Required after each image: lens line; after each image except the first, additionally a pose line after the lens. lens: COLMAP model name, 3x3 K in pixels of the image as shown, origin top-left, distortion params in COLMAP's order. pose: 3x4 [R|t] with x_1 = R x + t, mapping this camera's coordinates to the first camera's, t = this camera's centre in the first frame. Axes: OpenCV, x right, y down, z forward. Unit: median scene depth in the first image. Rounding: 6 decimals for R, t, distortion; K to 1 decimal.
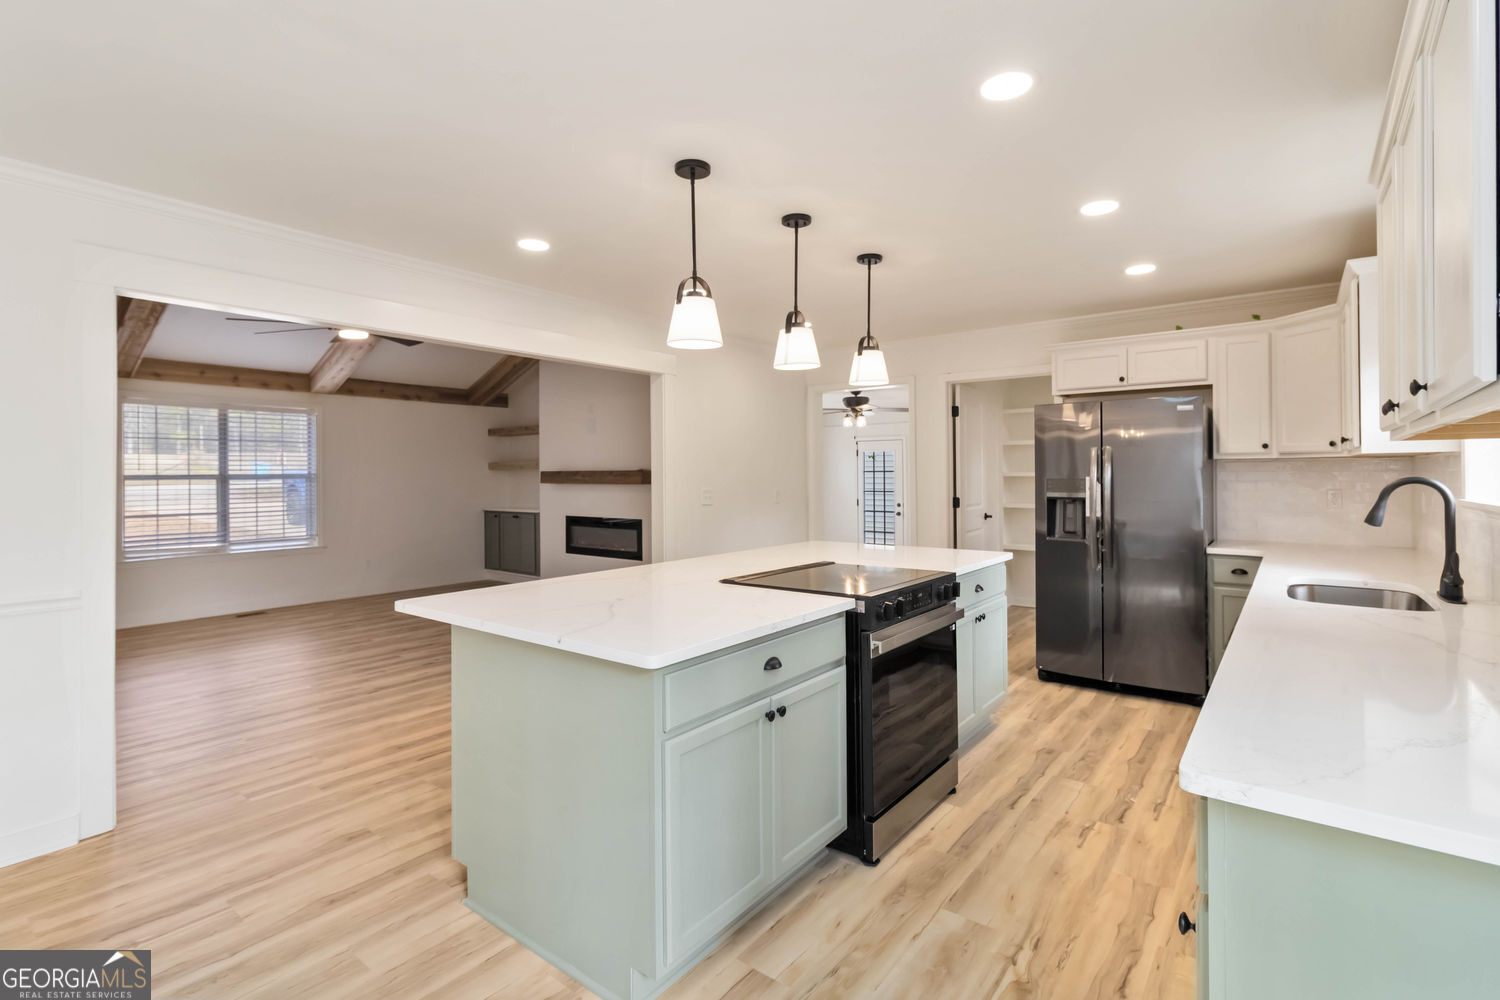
lens RADIAL K [[712.1, 0, 753.4], [0, 712.1, 473.8], [0, 0, 1]] dist [0.000967, 0.008198]
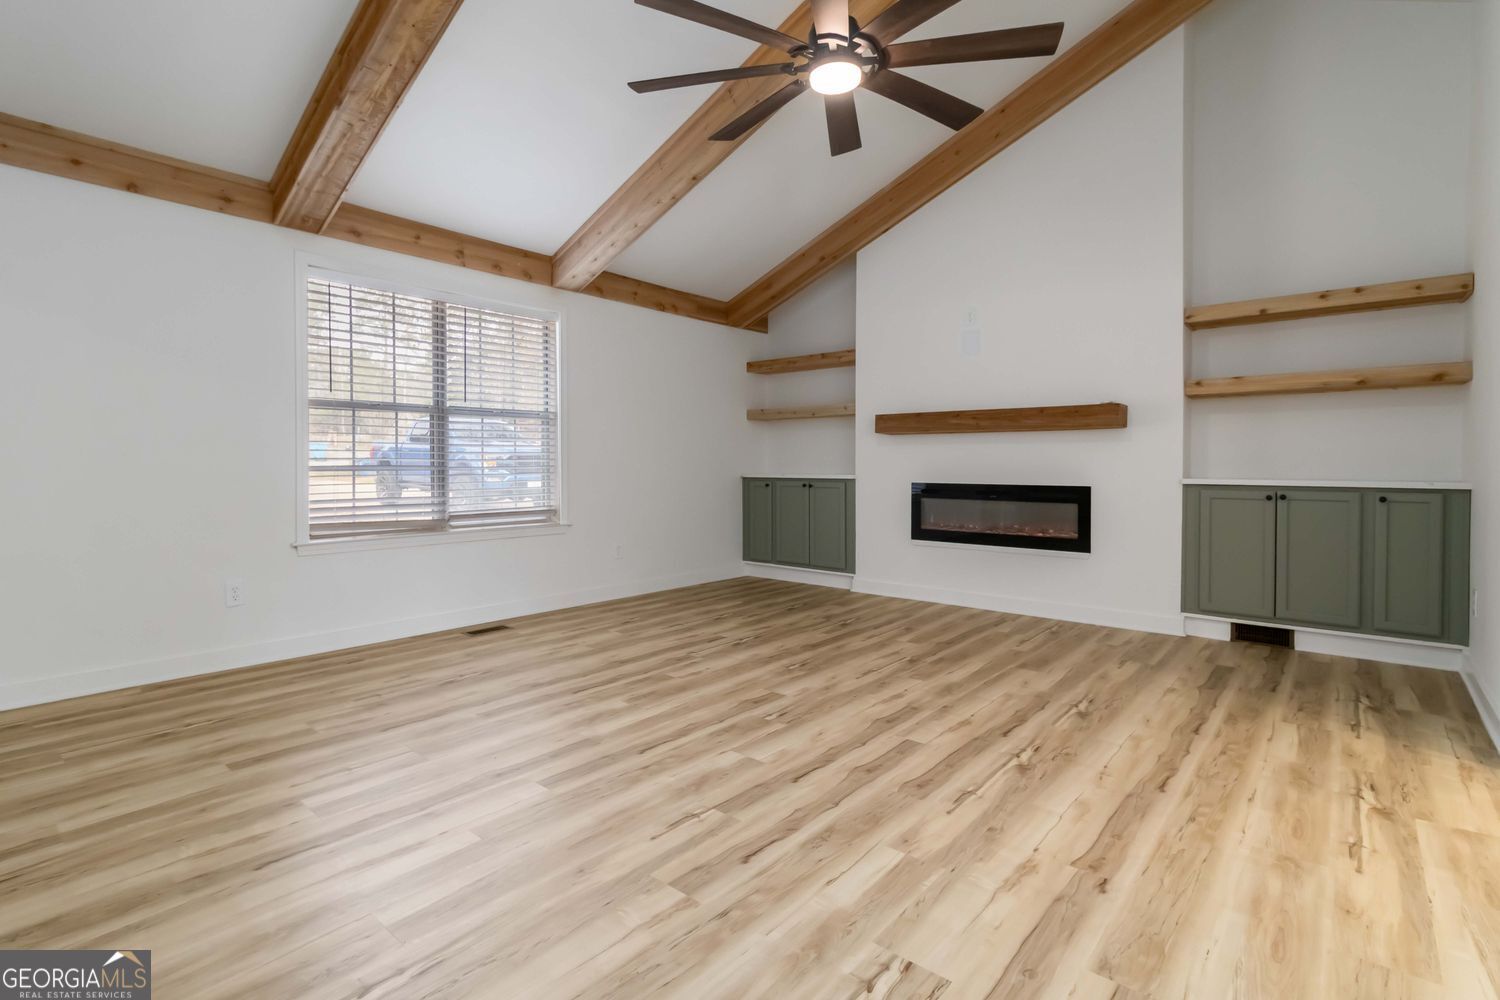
lens RADIAL K [[712.1, 0, 753.4], [0, 712.1, 473.8], [0, 0, 1]] dist [0.000967, 0.008198]
pose [[0.999597, 0.010711, -0.026301, -0.399273], [-0.010368, 0.999860, 0.013154, 0.043900], [0.026439, -0.012876, 0.999568, 0.337543]]
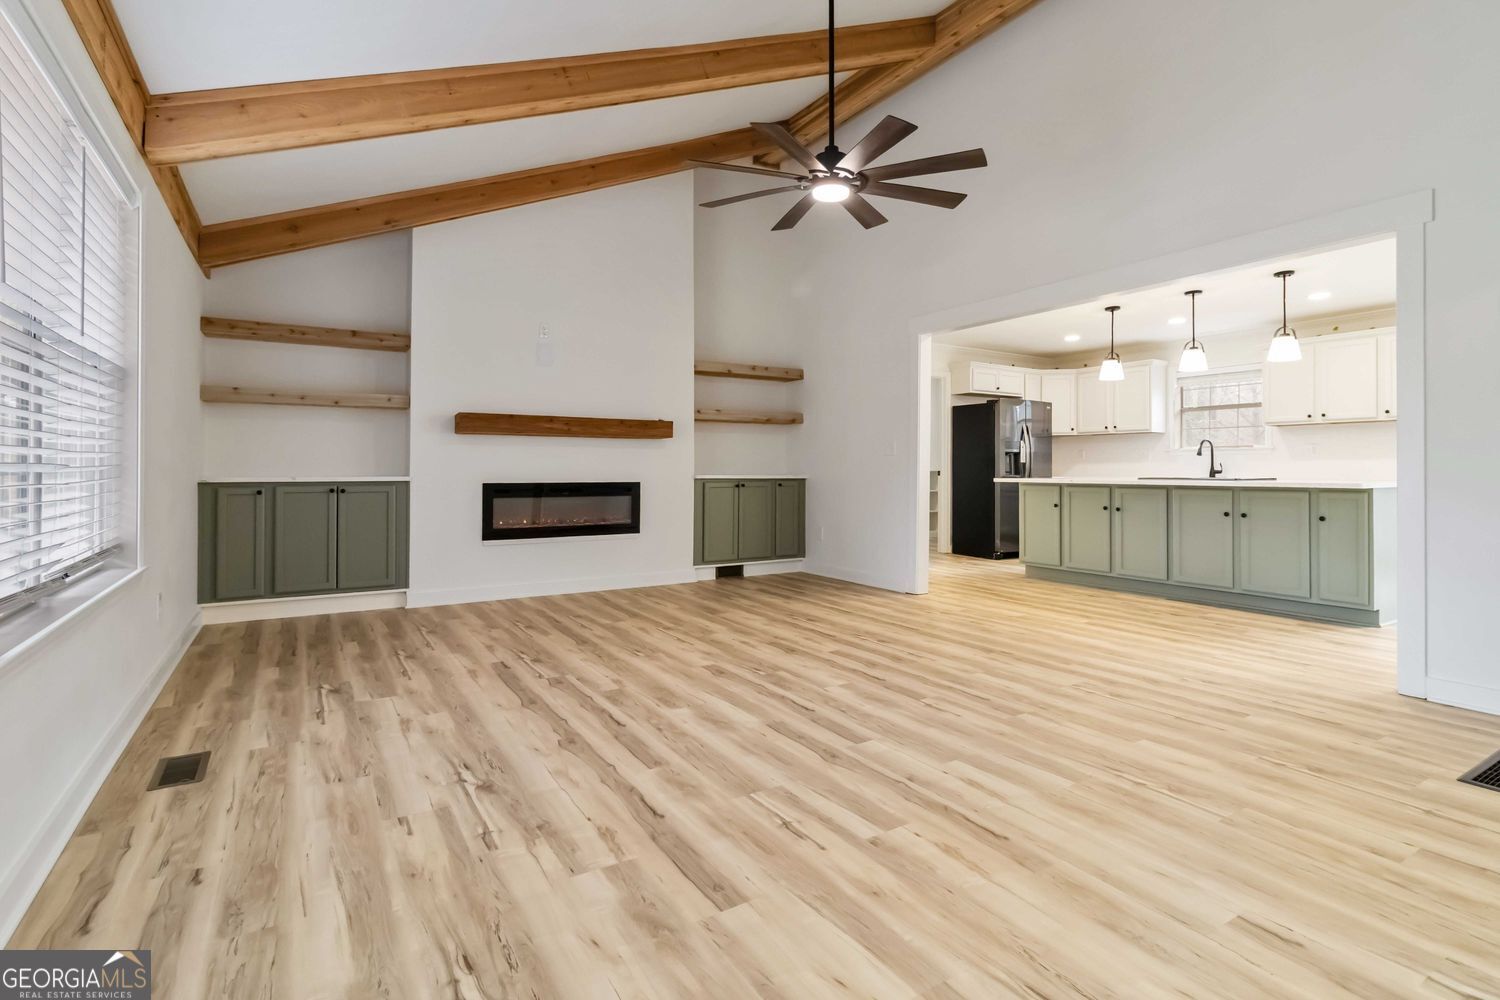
lens RADIAL K [[712.1, 0, 753.4], [0, 712.1, 473.8], [0, 0, 1]] dist [0.000967, 0.008198]
pose [[0.333124, 0.003197, 0.942878, -0.810849], [-0.004439, 0.999988, -0.001822, 0.050864], [-0.942873, -0.003578, 0.333134, 0.555695]]
